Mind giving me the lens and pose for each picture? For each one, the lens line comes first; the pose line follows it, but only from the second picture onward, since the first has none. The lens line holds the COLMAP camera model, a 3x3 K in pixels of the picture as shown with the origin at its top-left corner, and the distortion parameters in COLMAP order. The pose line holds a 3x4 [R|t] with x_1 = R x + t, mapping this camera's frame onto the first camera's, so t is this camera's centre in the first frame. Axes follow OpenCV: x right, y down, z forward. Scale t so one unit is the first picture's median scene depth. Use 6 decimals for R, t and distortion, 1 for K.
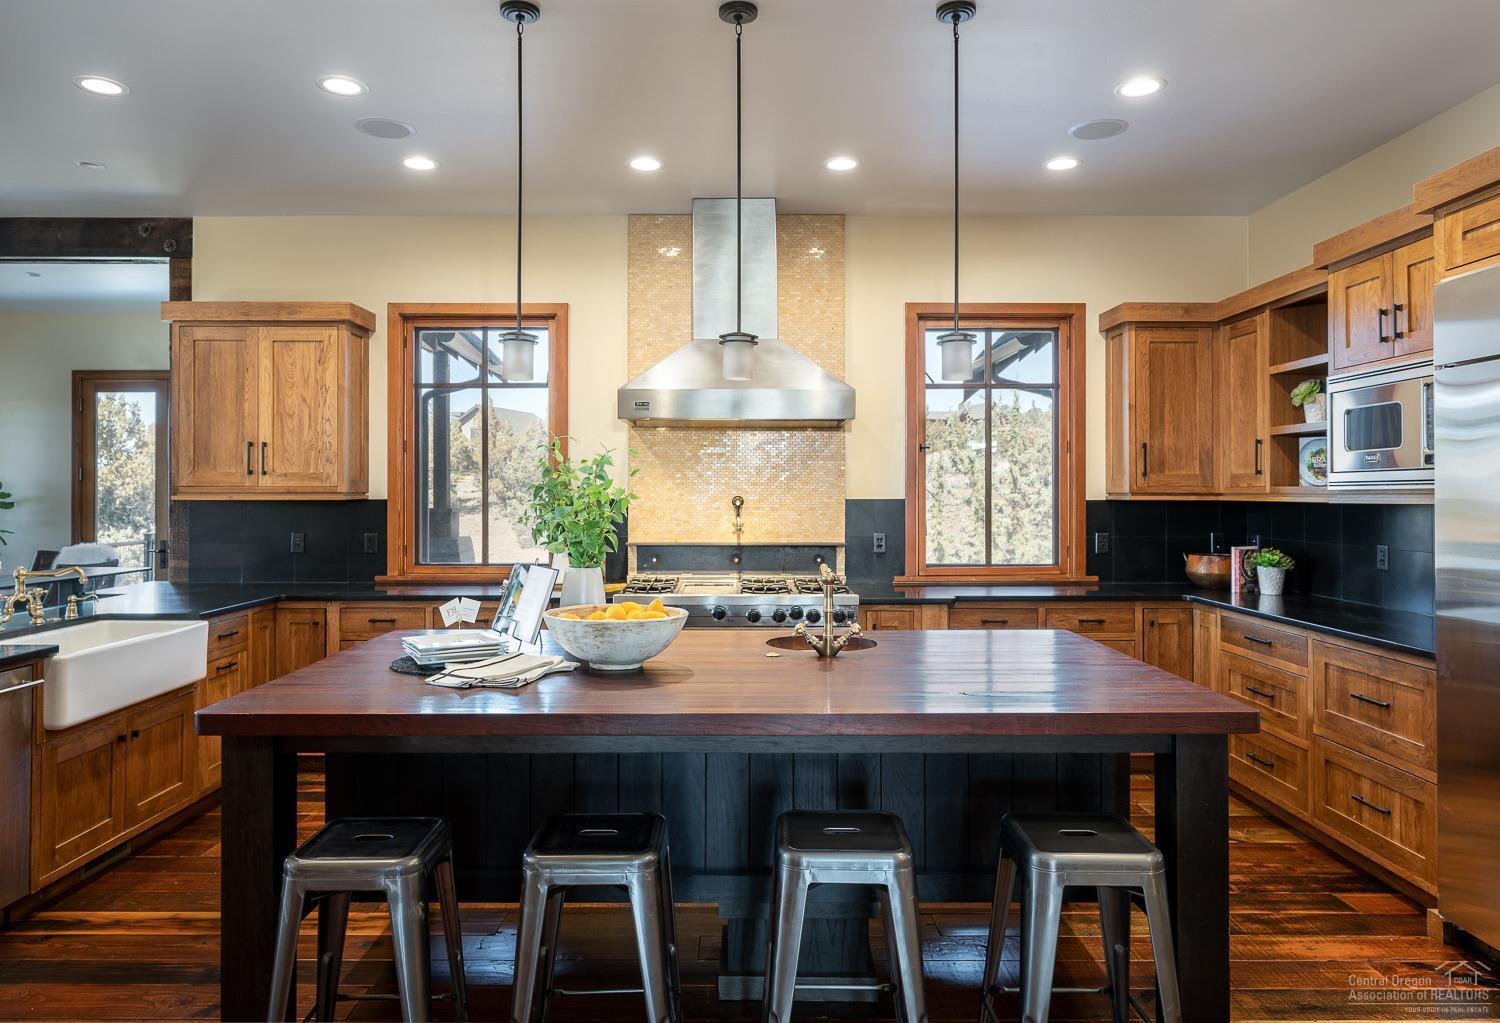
lens RADIAL K [[975.3, 0, 739.0], [0, 975.3, 484.1], [0, 0, 1]] dist [0.008225, 0.002527]
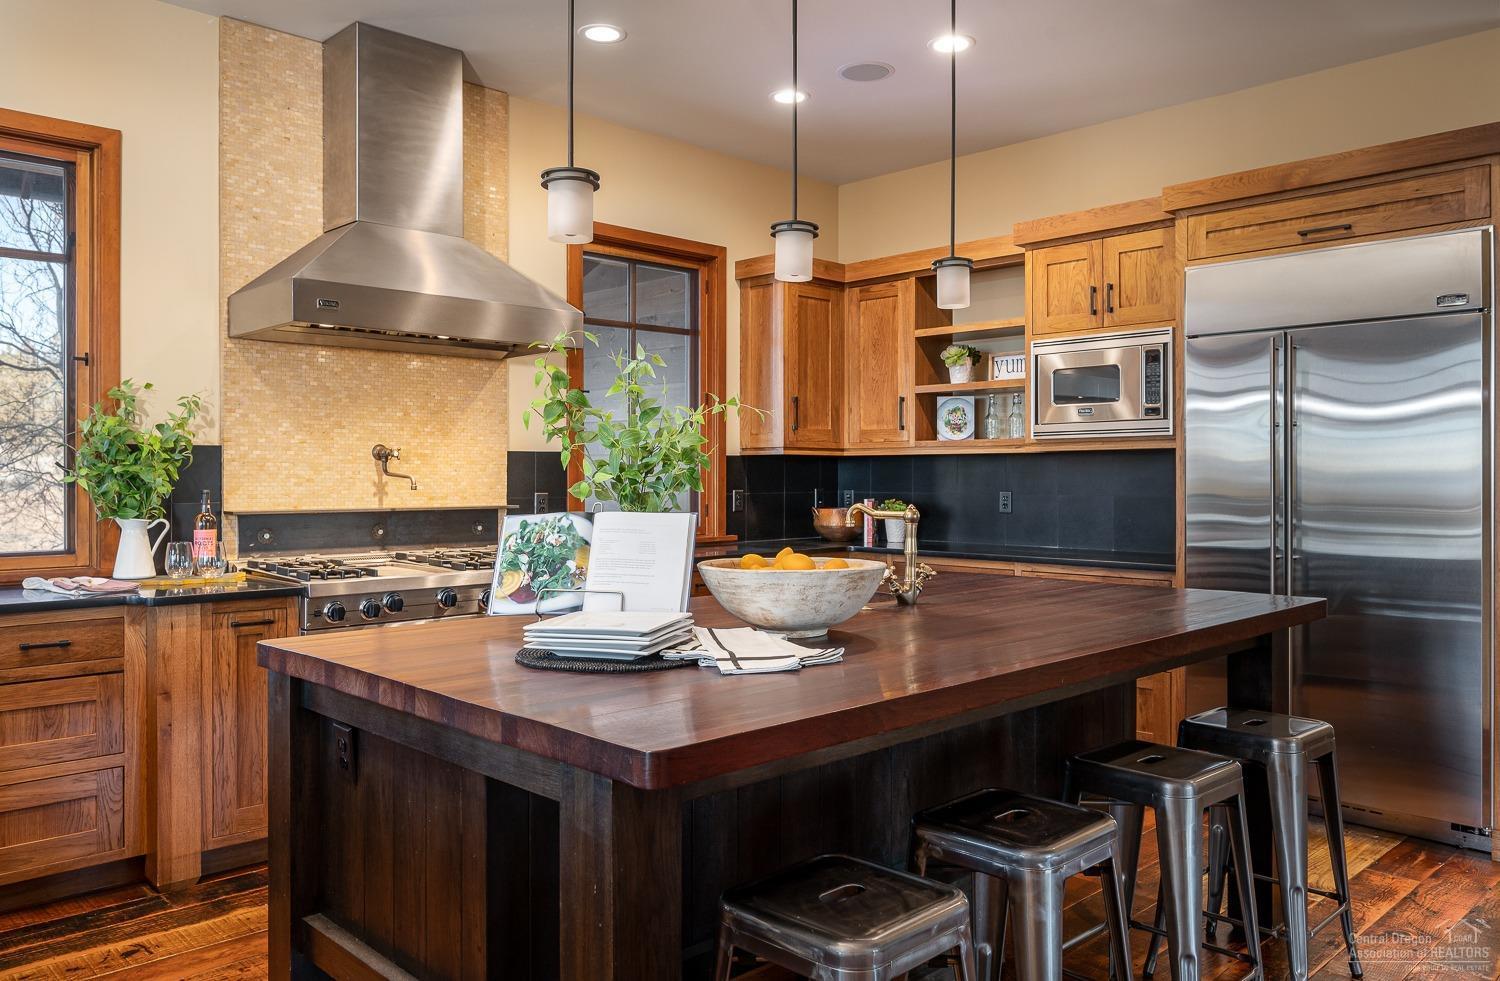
lens RADIAL K [[1117.7, 0, 755.0], [0, 1117.7, 483.1], [0, 0, 1]] dist [-0.008515, 0.000479]
pose [[0.715344, -0.006013, 0.698746, -0.421629], [-0.003751, 0.999916, 0.012445, 0.032591], [-0.698762, -0.011523, 0.715261, 0.223626]]
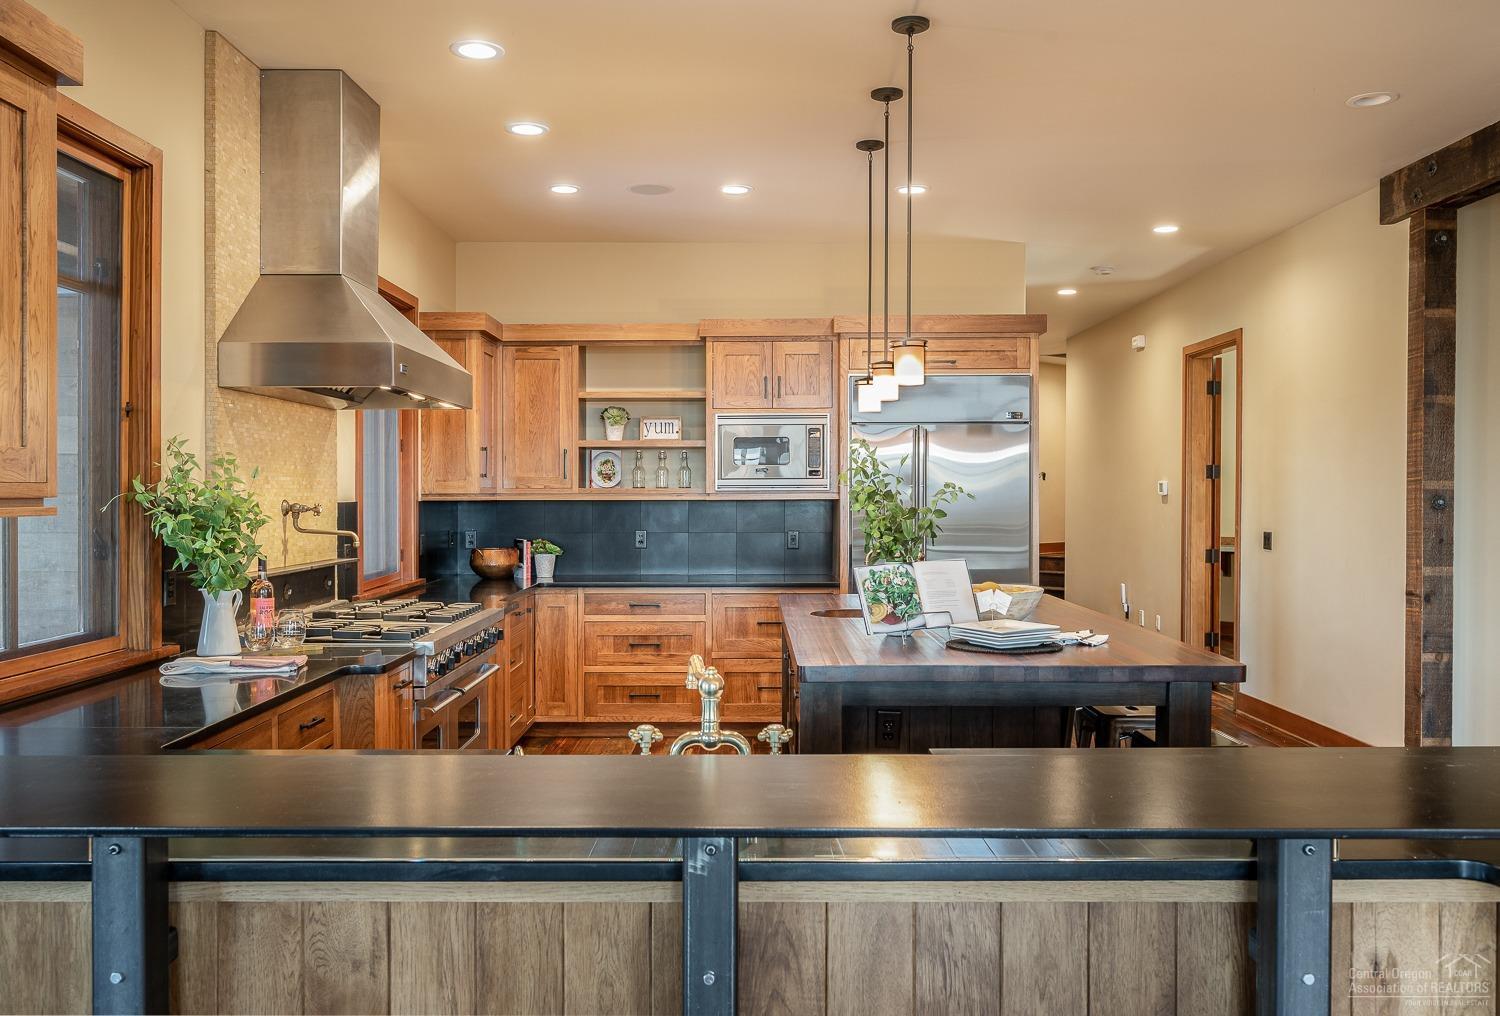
lens RADIAL K [[1224.0, 0, 747.9], [0, 1224.0, 510.3], [0, 0, 1]] dist [-0.002877, -0.002018]
pose [[0.005609, -0.015750, 0.999860, -0.951885], [-0.006889, 0.999852, 0.015788, 0.004645], [-0.999961, -0.006977, 0.005500, 0.728608]]
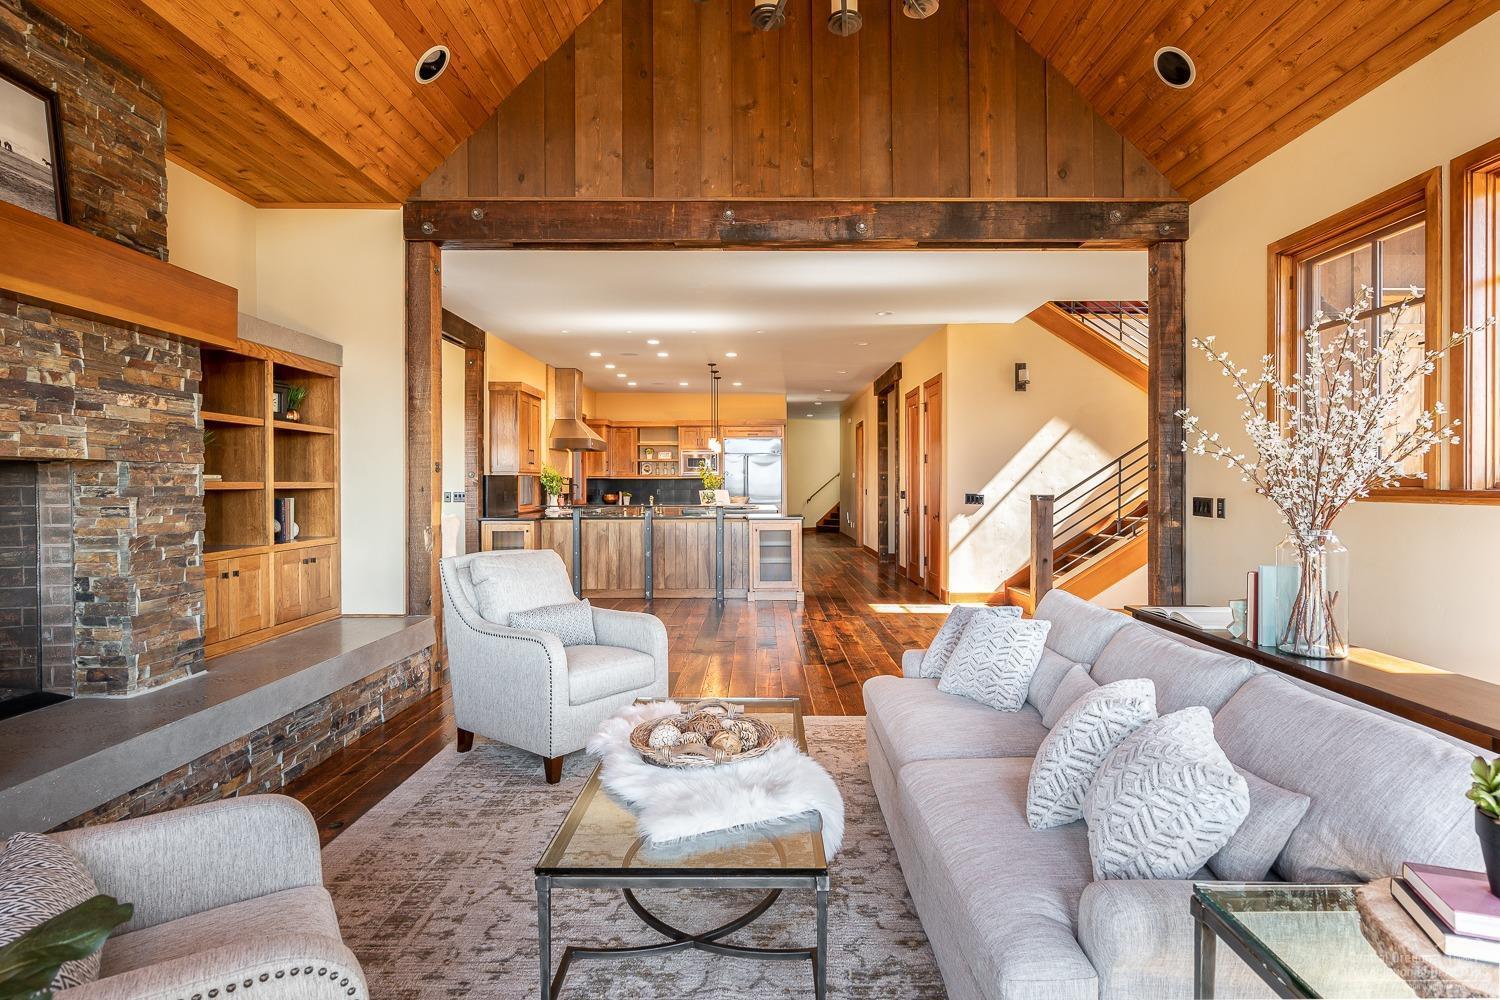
lens RADIAL K [[781.6, 0, 751.1], [0, 781.6, 493.1], [0, 0, 1]] dist [-0.000217, -0.000002]
pose [[0.008039, -0.009559, 0.999922, -2.355954], [-0.005832, 0.999937, 0.009606, 0.040587], [-0.999951, -0.005908, 0.007982, 0.498078]]
